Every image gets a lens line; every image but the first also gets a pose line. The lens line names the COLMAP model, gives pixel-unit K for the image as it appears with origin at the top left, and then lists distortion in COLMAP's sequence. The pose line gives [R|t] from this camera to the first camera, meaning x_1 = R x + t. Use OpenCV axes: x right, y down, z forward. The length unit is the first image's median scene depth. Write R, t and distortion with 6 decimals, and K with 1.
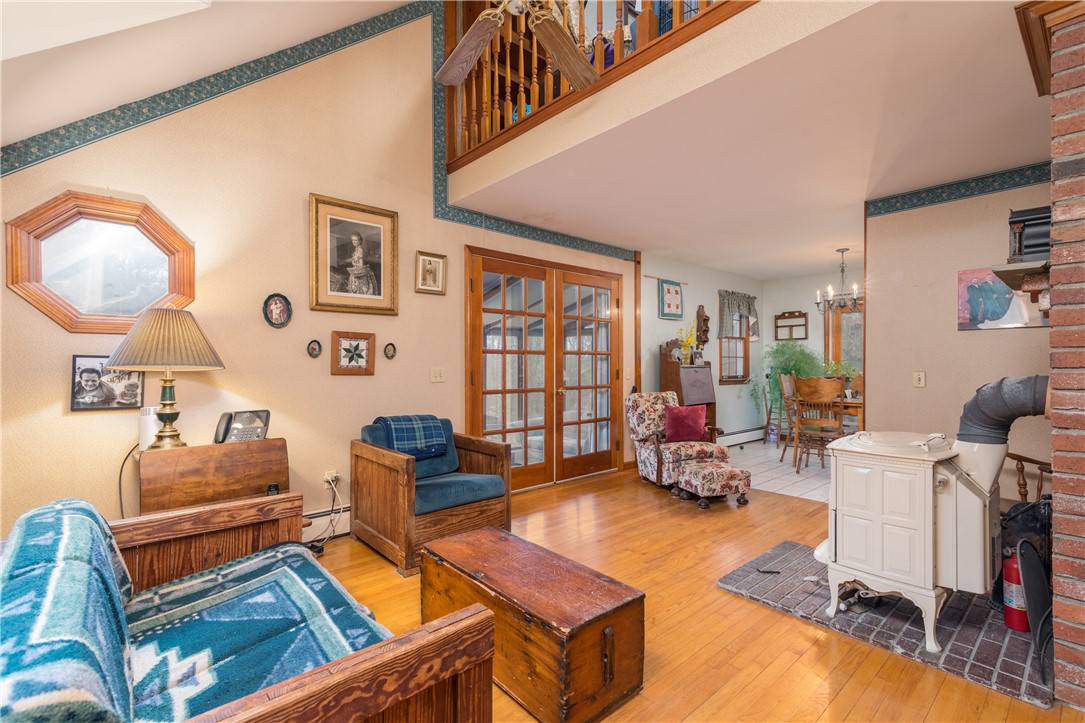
lens RADIAL K [[478.4, 0, 541.7], [0, 478.4, 372.6], [0, 0, 1]] dist [0.001838, 0.000258]
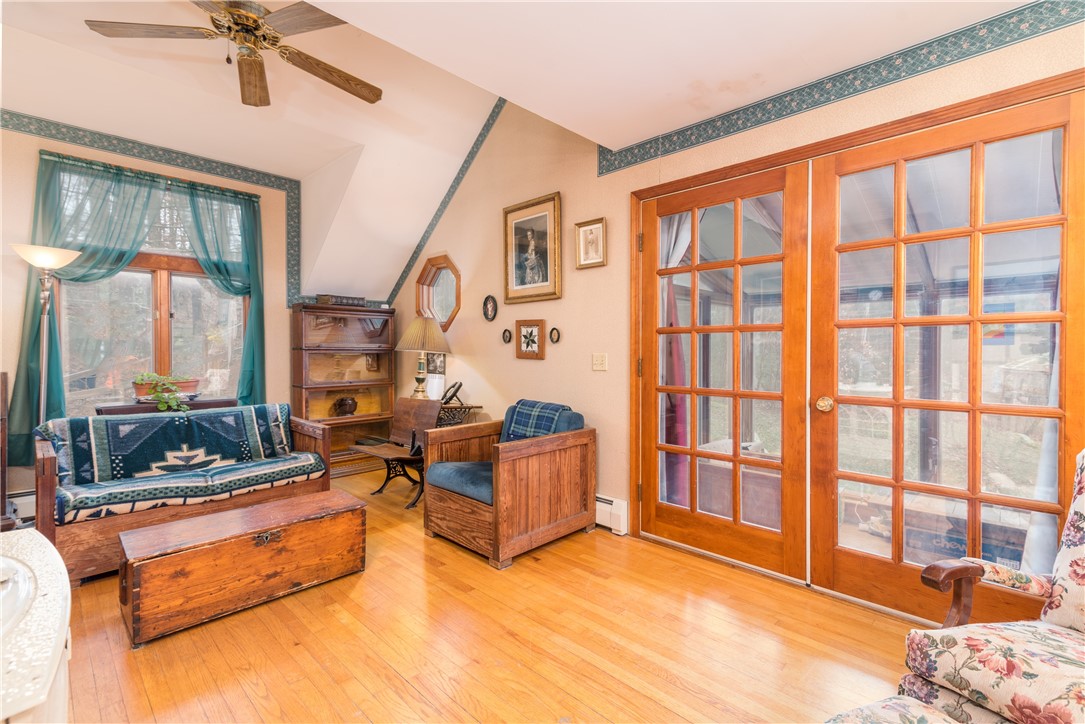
lens RADIAL K [[490.6, 0, 543.7], [0, 490.6, 353.8], [0, 0, 1]] dist [0.001943, 0.000290]
pose [[0.059039, 0.011188, -0.998193, 0.722462], [-0.015610, 0.999825, 0.010283, -0.018895], [0.998134, 0.014974, 0.059204, 0.959833]]
